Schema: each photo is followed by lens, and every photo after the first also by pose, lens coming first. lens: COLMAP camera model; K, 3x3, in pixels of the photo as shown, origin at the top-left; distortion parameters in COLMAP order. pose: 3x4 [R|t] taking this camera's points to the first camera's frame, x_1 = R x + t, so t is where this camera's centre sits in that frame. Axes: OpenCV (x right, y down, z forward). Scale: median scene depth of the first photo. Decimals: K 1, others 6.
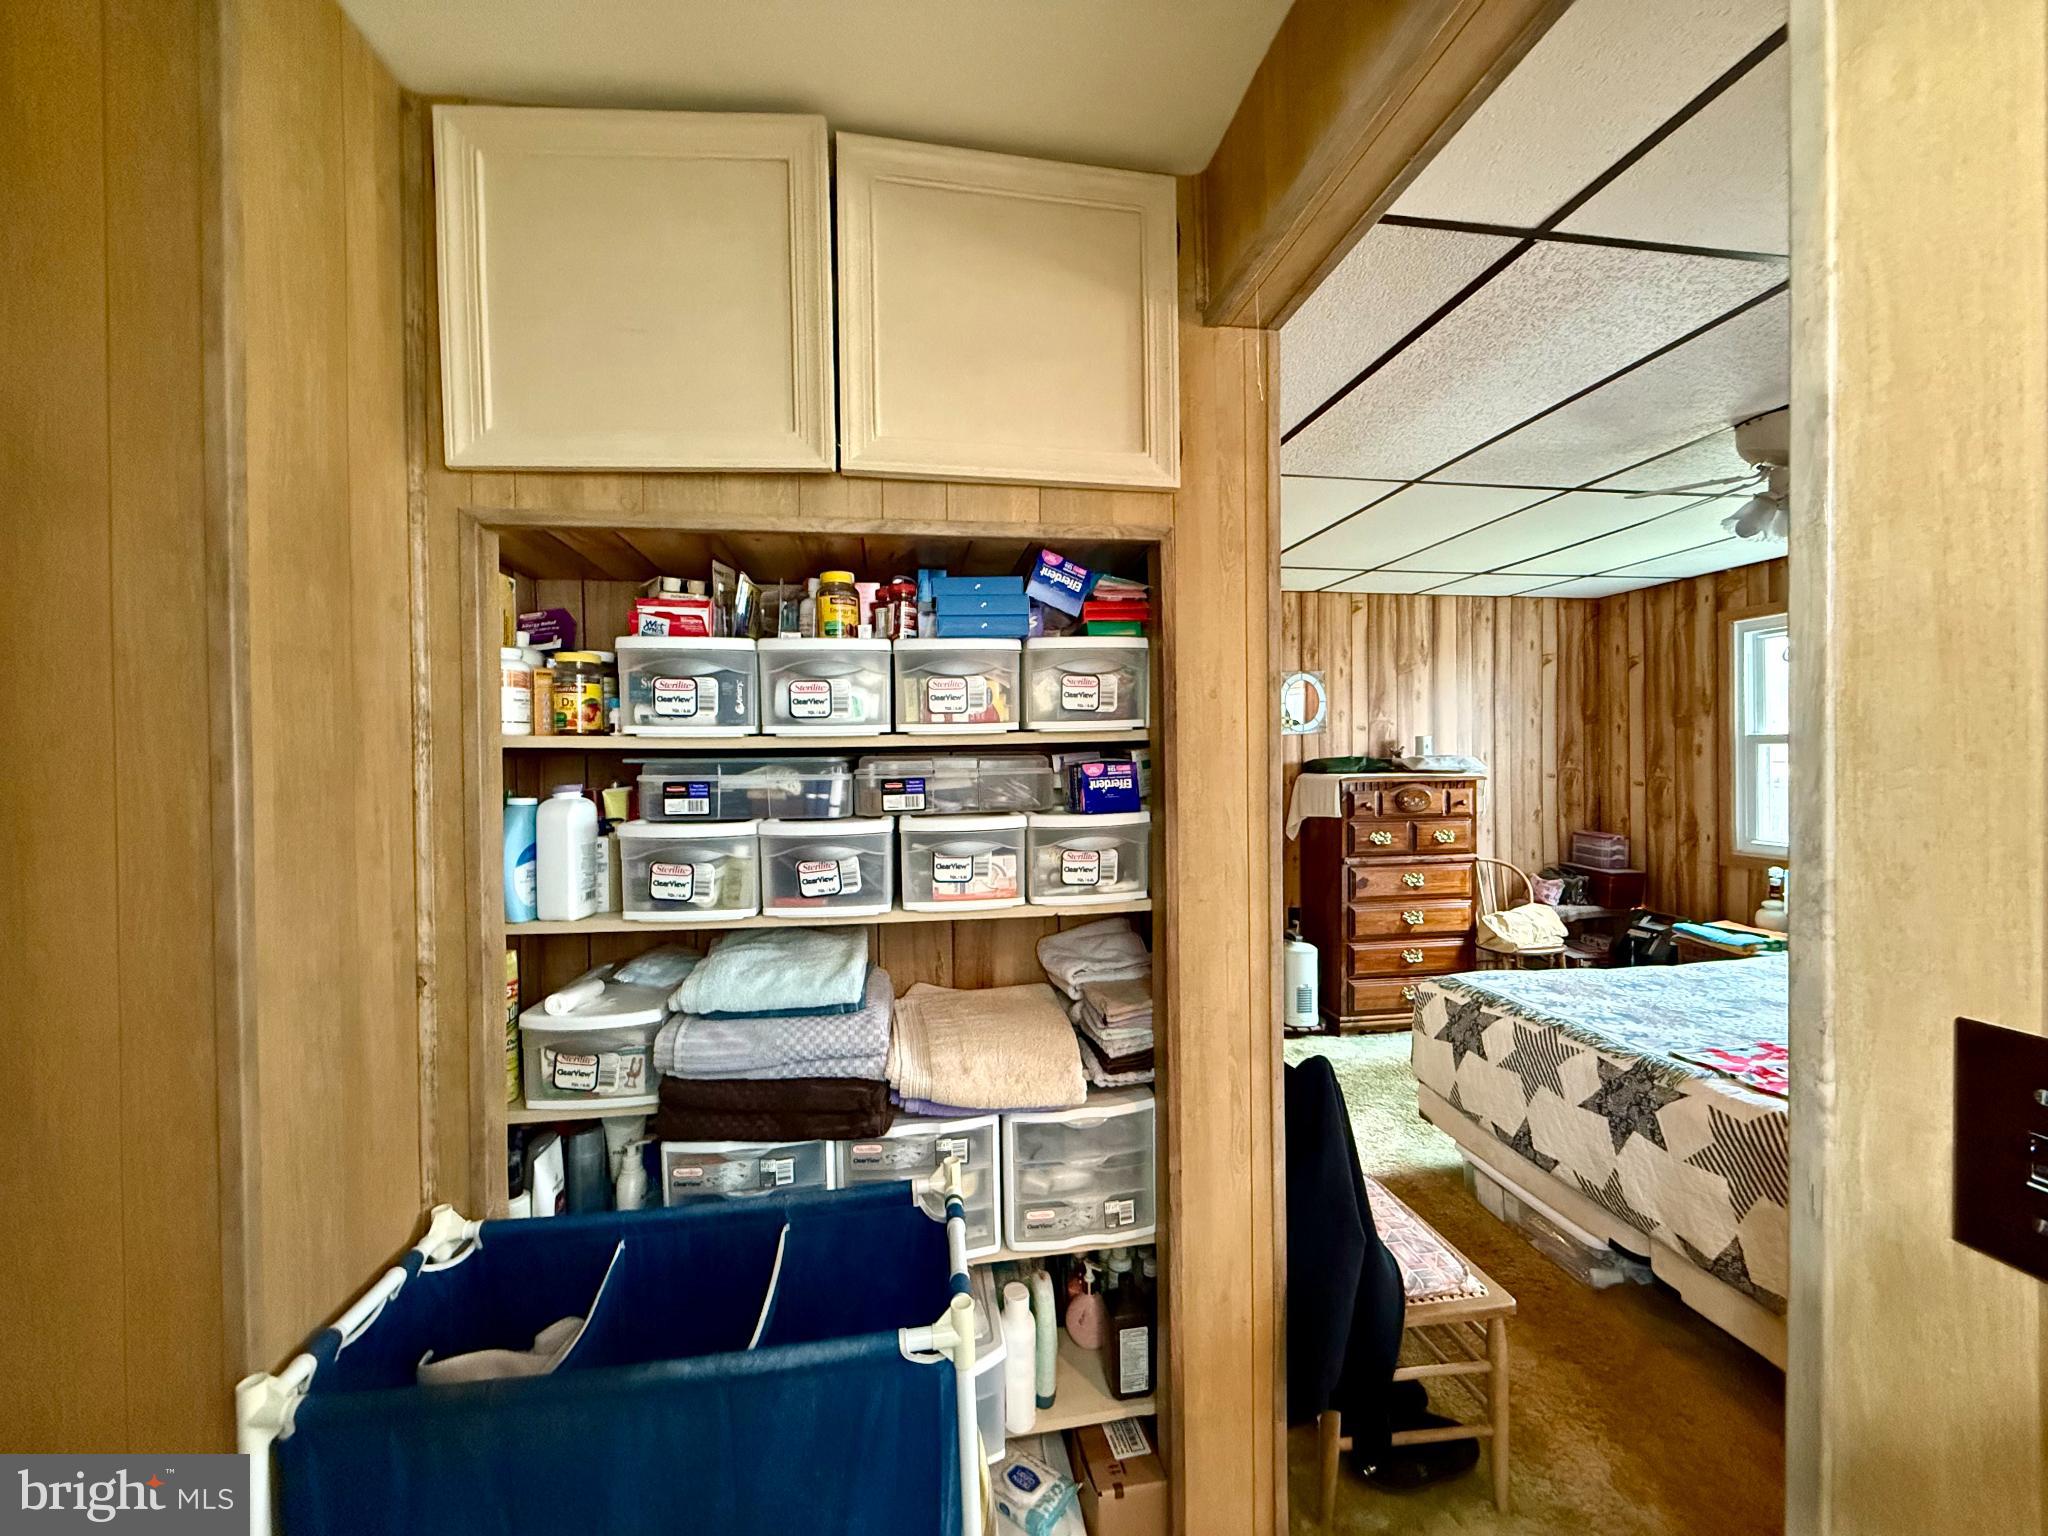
lens RADIAL K [[813.7, 0, 1017.7], [0, 813.7, 766.2], [0, 0, 1]] dist [0.001010, -0.000042]
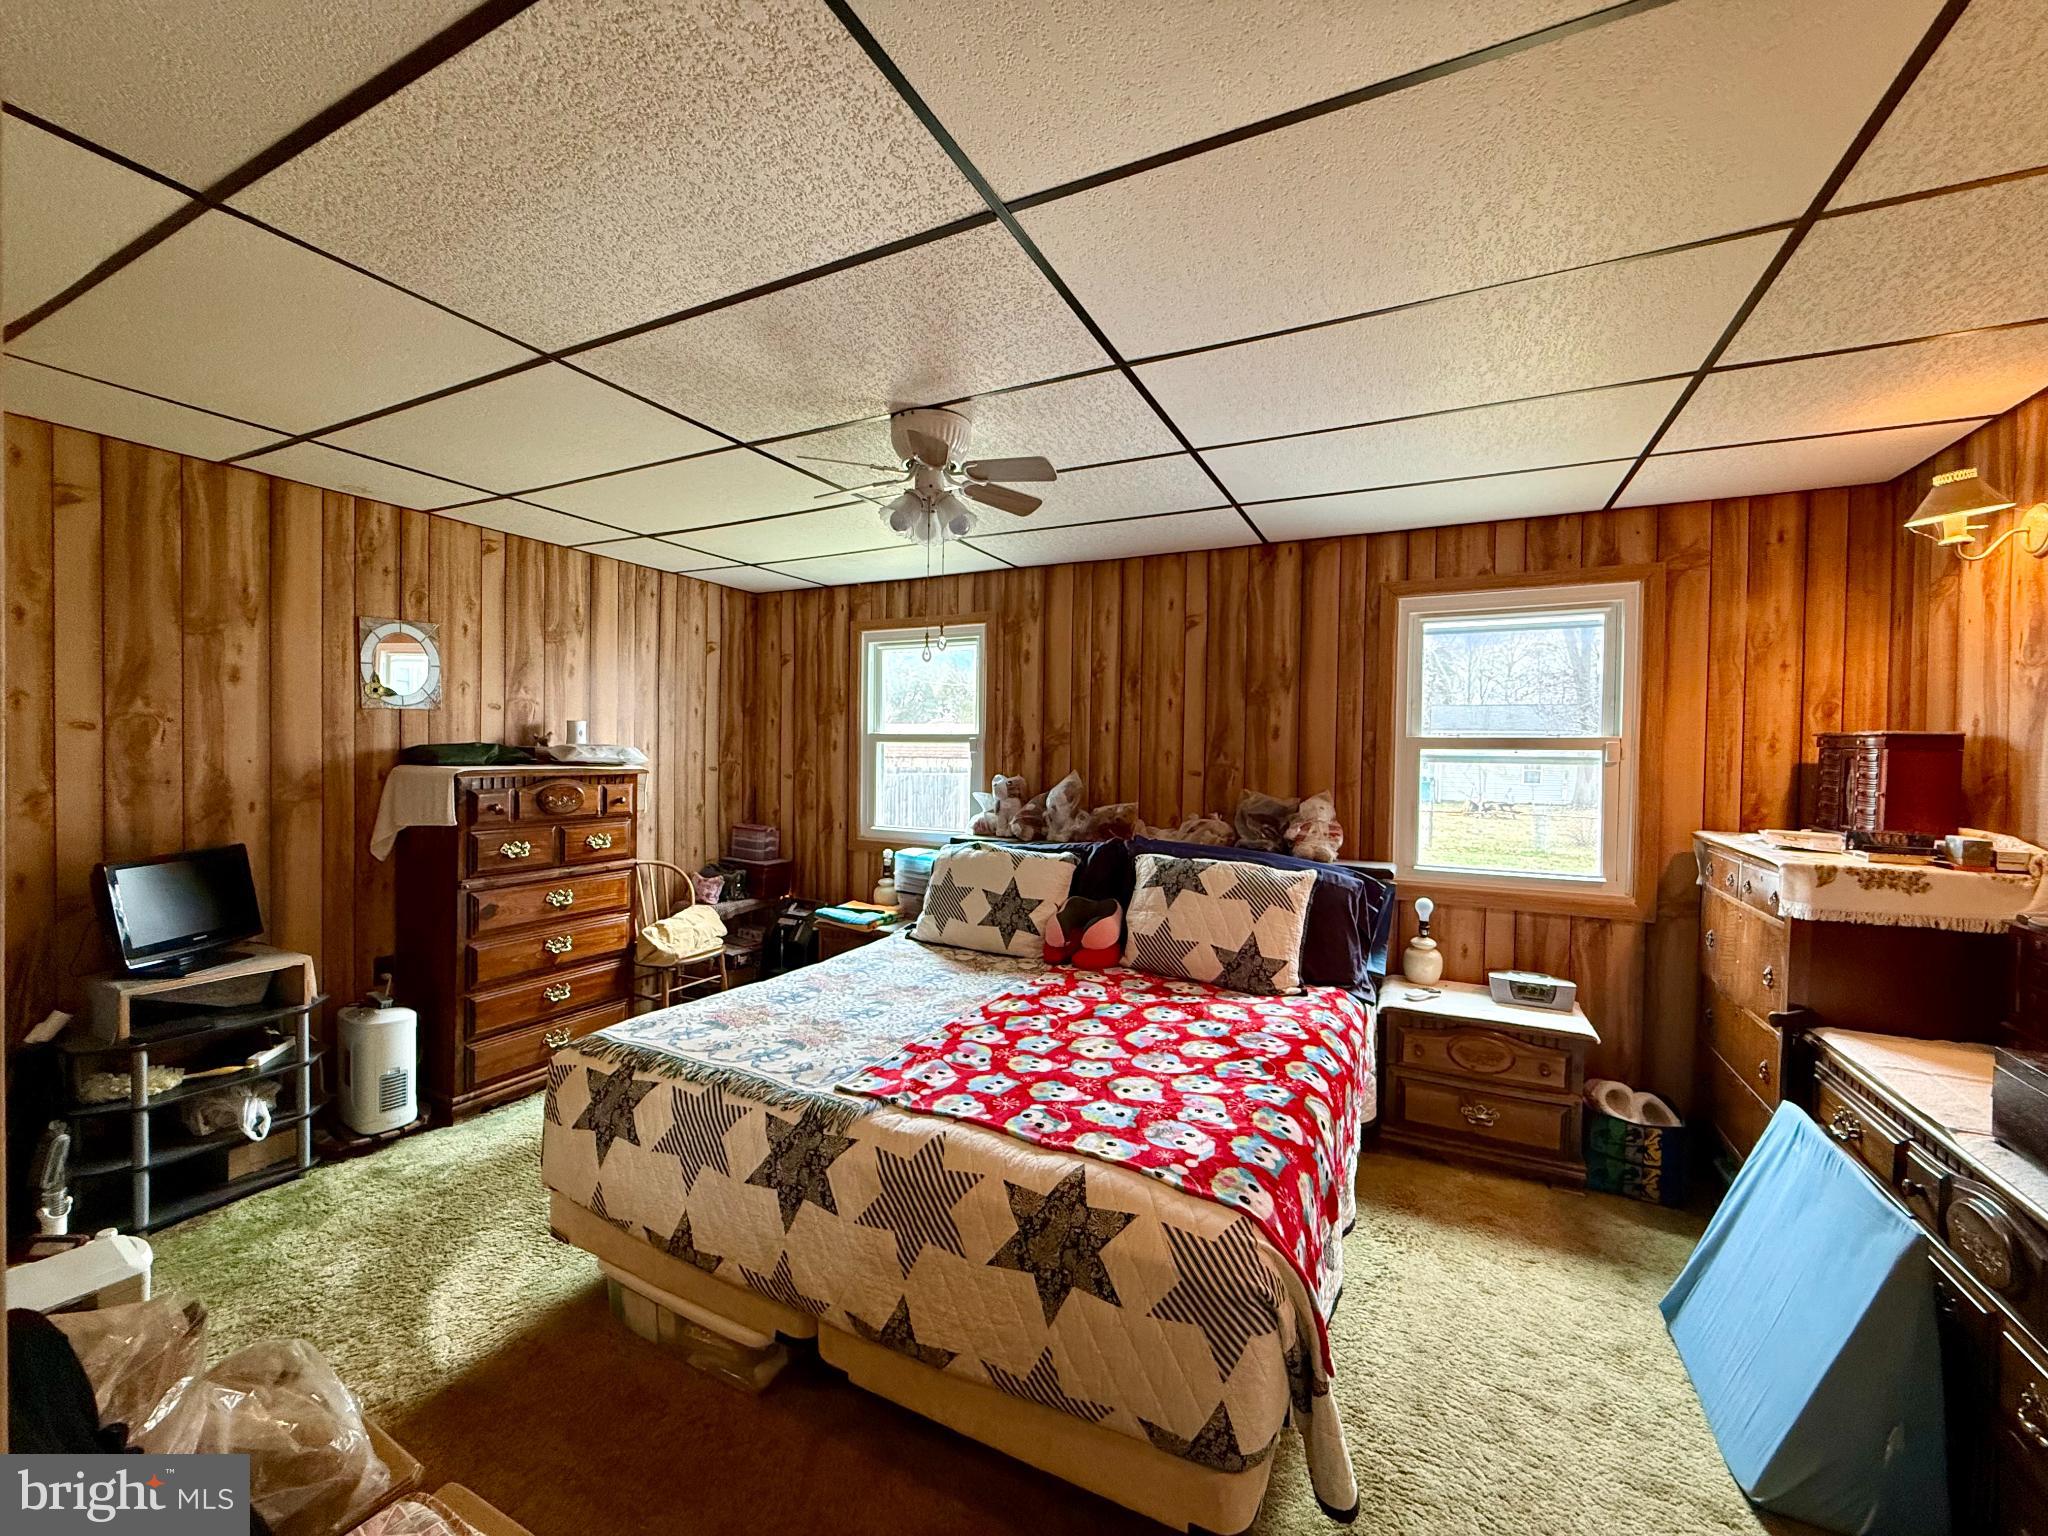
lens RADIAL K [[813.7, 0, 1023.6], [0, 813.7, 766.7], [0, 0, 1]] dist [0.001010, -0.000042]
pose [[0.582290, 0.003631, 0.812973, 0.099581], [-0.014998, 0.999868, 0.006276, -0.002203], [-0.812843, -0.015847, 0.582268, 0.162417]]
